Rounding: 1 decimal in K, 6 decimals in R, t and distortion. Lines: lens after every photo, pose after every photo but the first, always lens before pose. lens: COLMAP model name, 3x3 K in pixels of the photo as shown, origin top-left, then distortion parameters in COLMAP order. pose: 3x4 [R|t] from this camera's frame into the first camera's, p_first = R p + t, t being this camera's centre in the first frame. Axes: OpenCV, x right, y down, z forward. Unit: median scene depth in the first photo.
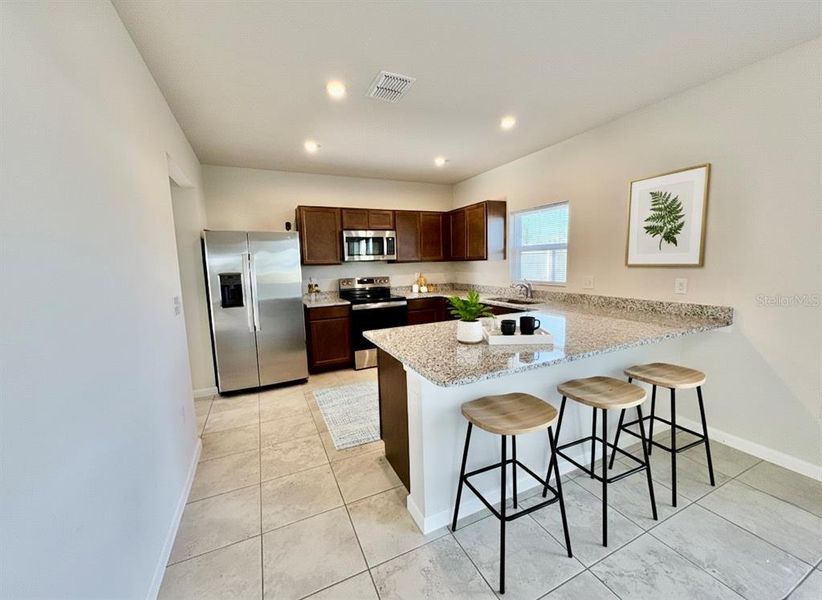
lens RADIAL K [[326.8, 0, 413.1], [0, 326.8, 298.8], [0, 0, 1]] dist [-0.000029, -0.000163]
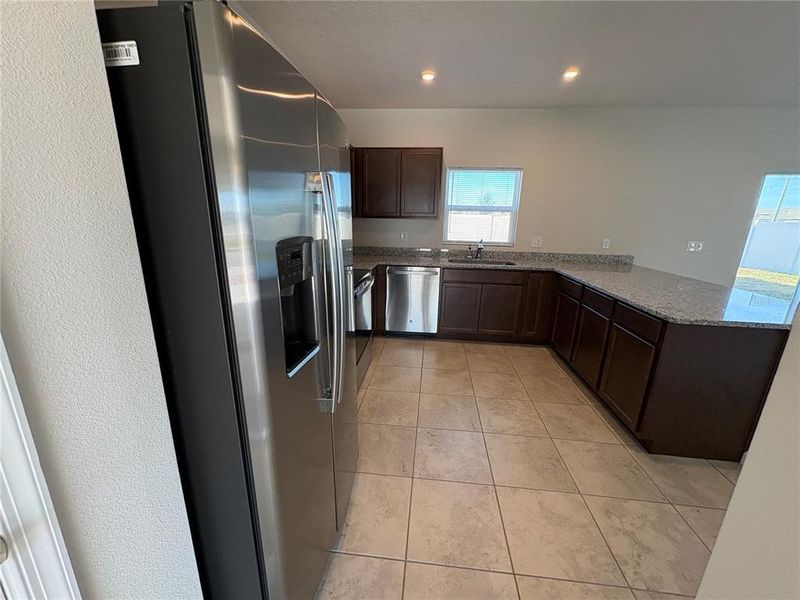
lens RADIAL K [[316.8, 0, 399.6], [0, 316.8, 299.0], [0, 0, 1]] dist [-0.001412, 0.000202]
pose [[0.513133, -0.169697, 0.841367, -0.738962], [0.058886, 0.984911, 0.162735, -0.062623], [-0.856287, -0.033960, 0.515383, 0.803469]]
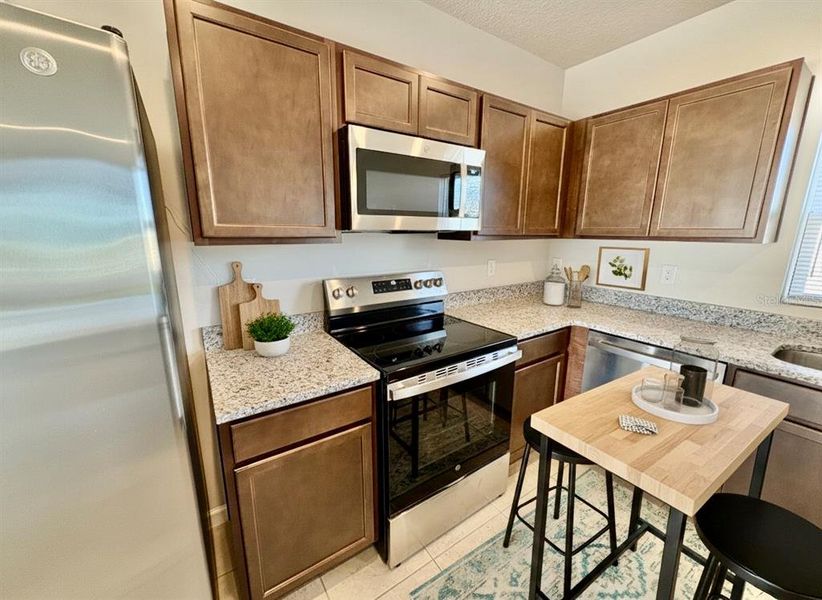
lens RADIAL K [[324.1, 0, 411.0], [0, 324.1, 300.0], [0, 0, 1]] dist [0.000268, -0.000113]
pose [[0.987574, 0.002560, 0.157133, -0.259611], [-0.018178, 0.995017, 0.098037, -0.104720], [-0.156099, -0.099675, 0.982699, 0.881697]]
